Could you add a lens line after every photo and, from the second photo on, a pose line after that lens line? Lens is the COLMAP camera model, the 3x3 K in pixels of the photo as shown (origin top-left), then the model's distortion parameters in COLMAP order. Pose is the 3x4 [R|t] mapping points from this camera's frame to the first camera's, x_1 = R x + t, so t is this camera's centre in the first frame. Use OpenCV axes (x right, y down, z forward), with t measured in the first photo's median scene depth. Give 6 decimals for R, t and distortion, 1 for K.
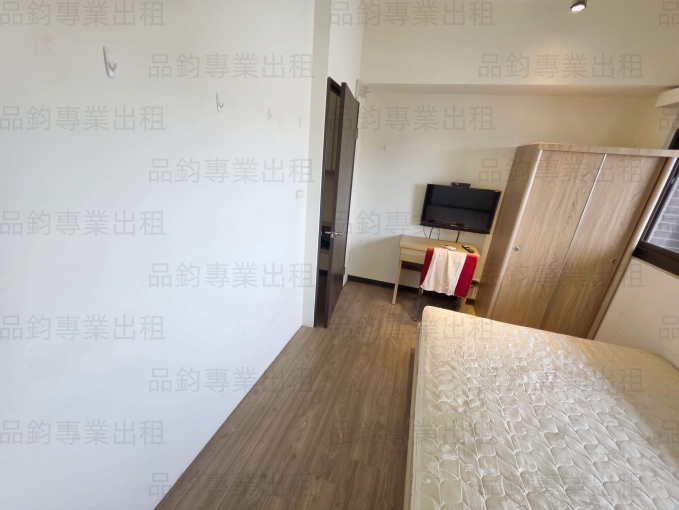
lens RADIAL K [[273.9, 0, 334.4], [0, 273.9, 254.8], [0, 0, 1]] dist [0.000554, 0.000012]
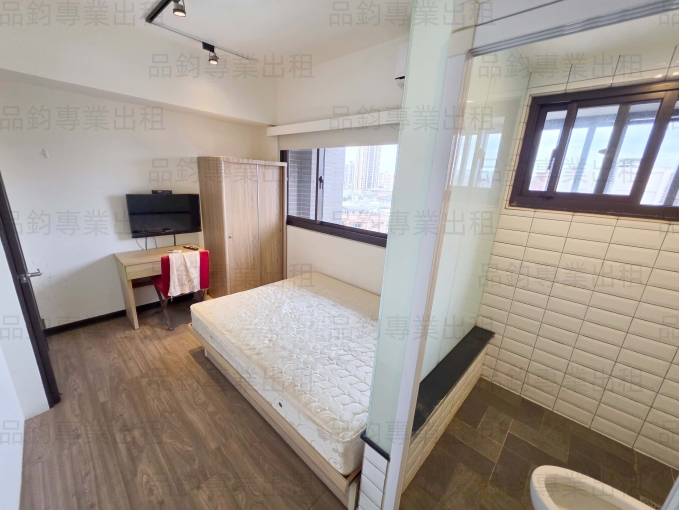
lens RADIAL K [[277.1, 0, 335.8], [0, 277.1, 257.7], [0, 0, 1]] dist [0.001178, 0.000117]
pose [[0.430583, -0.296027, 0.852623, -0.271065], [0.284652, 0.941009, 0.182962, -0.027056], [-0.856488, 0.163921, 0.489447, -0.057515]]
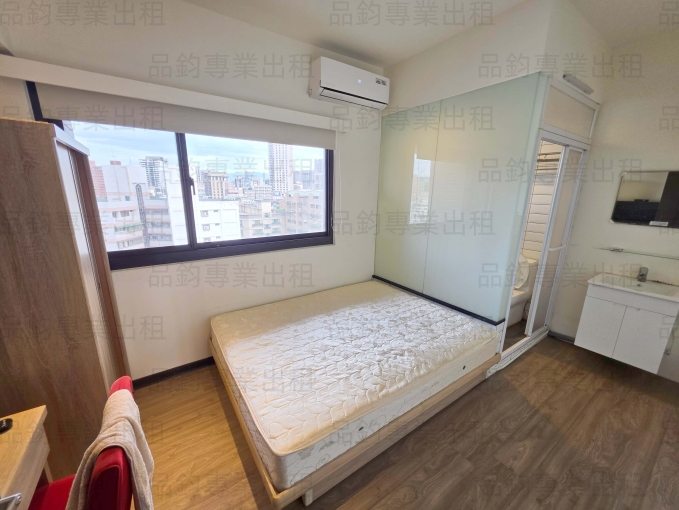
lens RADIAL K [[273.9, 0, 334.4], [0, 273.9, 254.8], [0, 0, 1]] dist [0.000554, 0.000012]
pose [[-0.787501, -0.225236, 0.573682, 0.036144], [0.140766, 0.840491, 0.523221, -0.351981], [-0.600023, 0.492792, -0.630181, 0.973571]]
